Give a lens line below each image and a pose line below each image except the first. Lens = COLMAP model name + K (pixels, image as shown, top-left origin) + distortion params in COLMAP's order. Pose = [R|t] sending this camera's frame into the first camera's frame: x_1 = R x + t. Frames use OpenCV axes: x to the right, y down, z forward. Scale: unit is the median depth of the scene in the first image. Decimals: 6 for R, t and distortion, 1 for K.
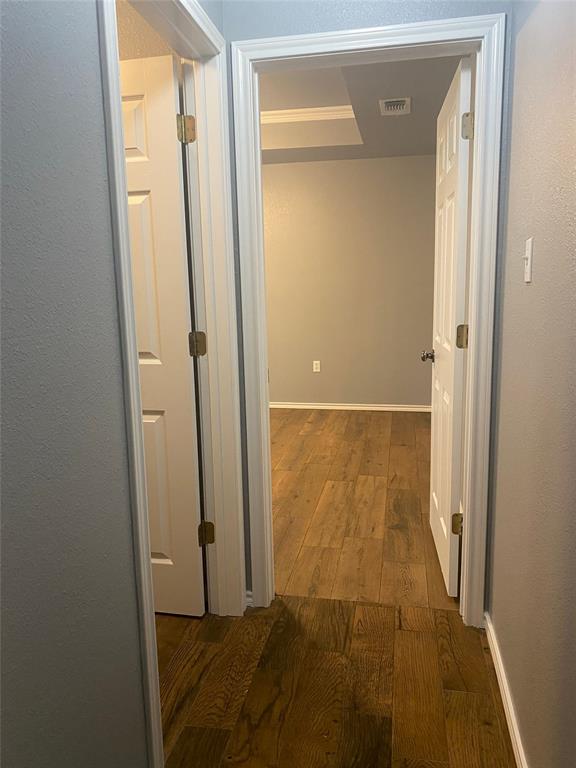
lens RADIAL K [[578.9, 0, 287.4], [0, 578.9, 383.8], [0, 0, 1]] dist [0.009167, -0.002367]
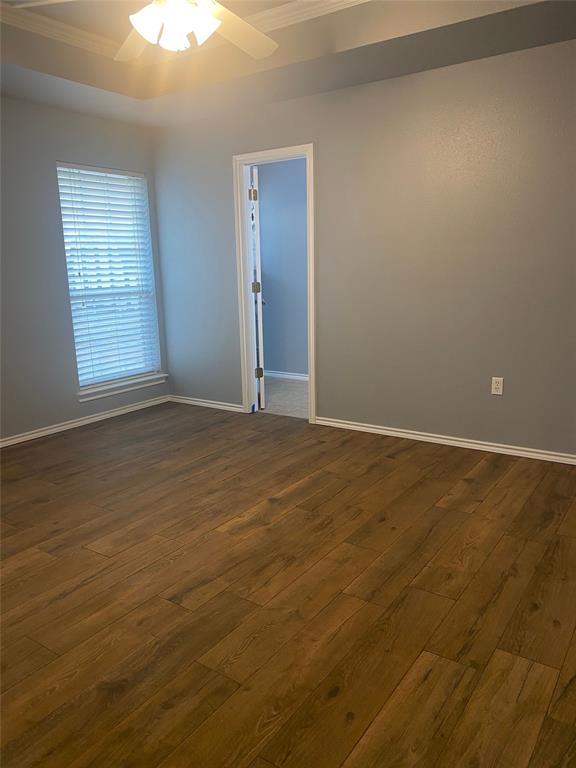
lens RADIAL K [[578.9, 0, 289.2], [0, 578.9, 383.7], [0, 0, 1]] dist [0.009167, -0.002367]
pose [[0.913798, 0.079010, -0.398410, 0.127143], [-0.059793, 0.996378, 0.060454, -0.076855], [0.401743, -0.031421, 0.915213, 0.441110]]
